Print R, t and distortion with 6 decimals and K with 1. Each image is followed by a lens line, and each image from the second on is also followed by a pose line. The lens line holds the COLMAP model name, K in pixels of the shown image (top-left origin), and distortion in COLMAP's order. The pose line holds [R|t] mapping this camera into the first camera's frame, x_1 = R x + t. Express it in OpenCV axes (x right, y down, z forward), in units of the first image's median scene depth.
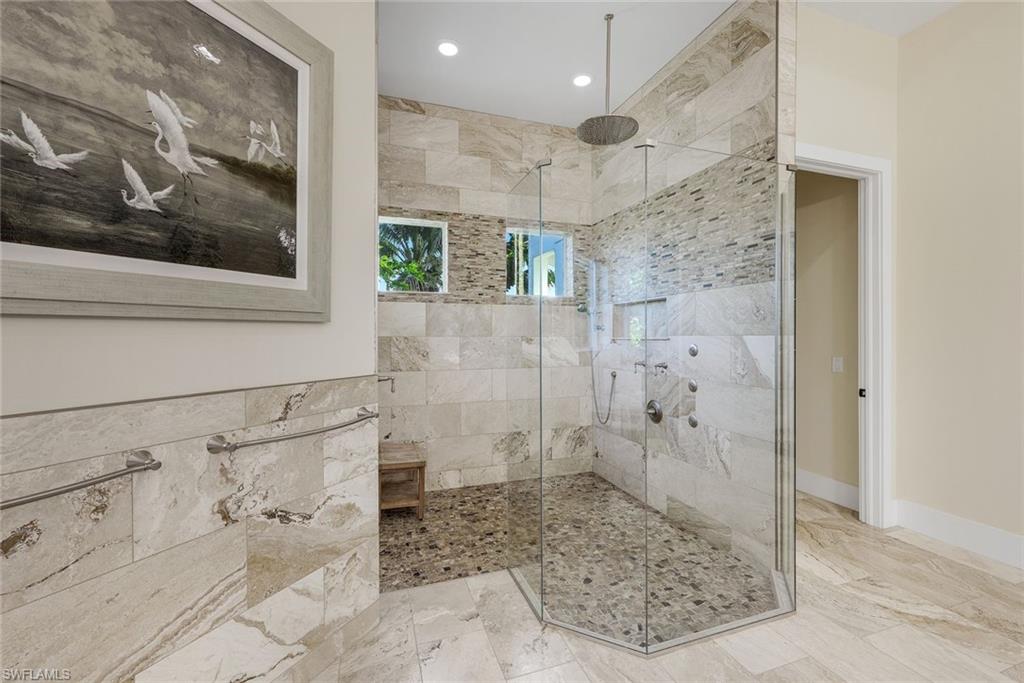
lens RADIAL K [[418.9, 0, 514.2], [0, 418.9, 339.7], [0, 0, 1]] dist [0.001974, -0.000116]
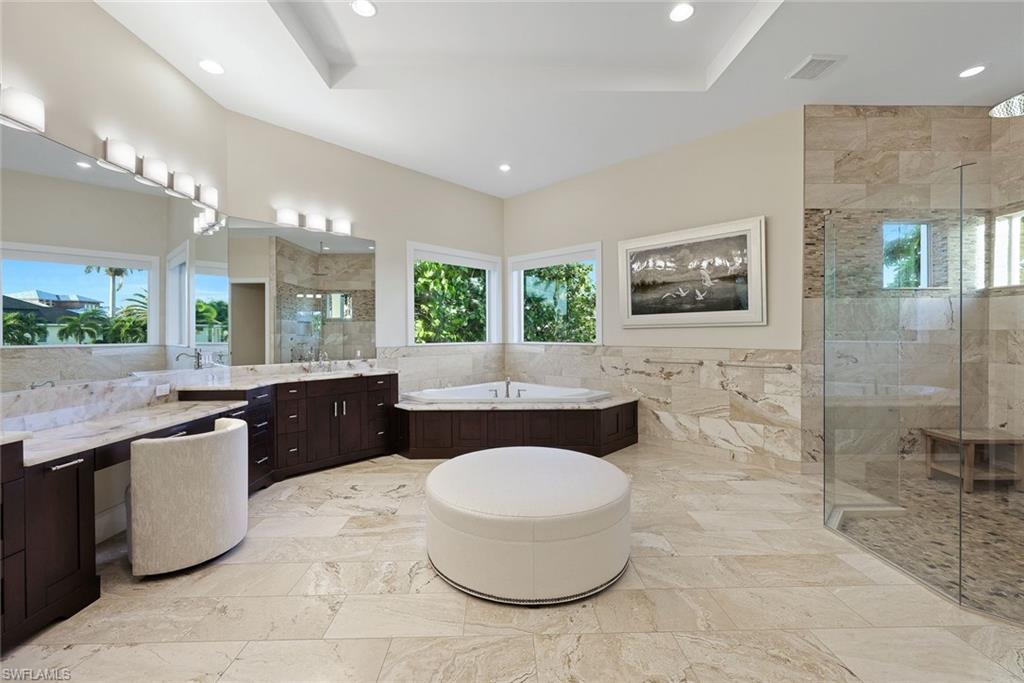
lens RADIAL K [[418.9, 0, 508.7], [0, 418.9, 335.5], [0, 0, 1]] dist [0.001974, -0.000116]
pose [[-0.314051, 0.008478, -0.949368, 2.569198], [-0.000449, 0.999959, 0.009078, -0.003715], [0.949406, 0.003277, -0.314035, 0.387358]]
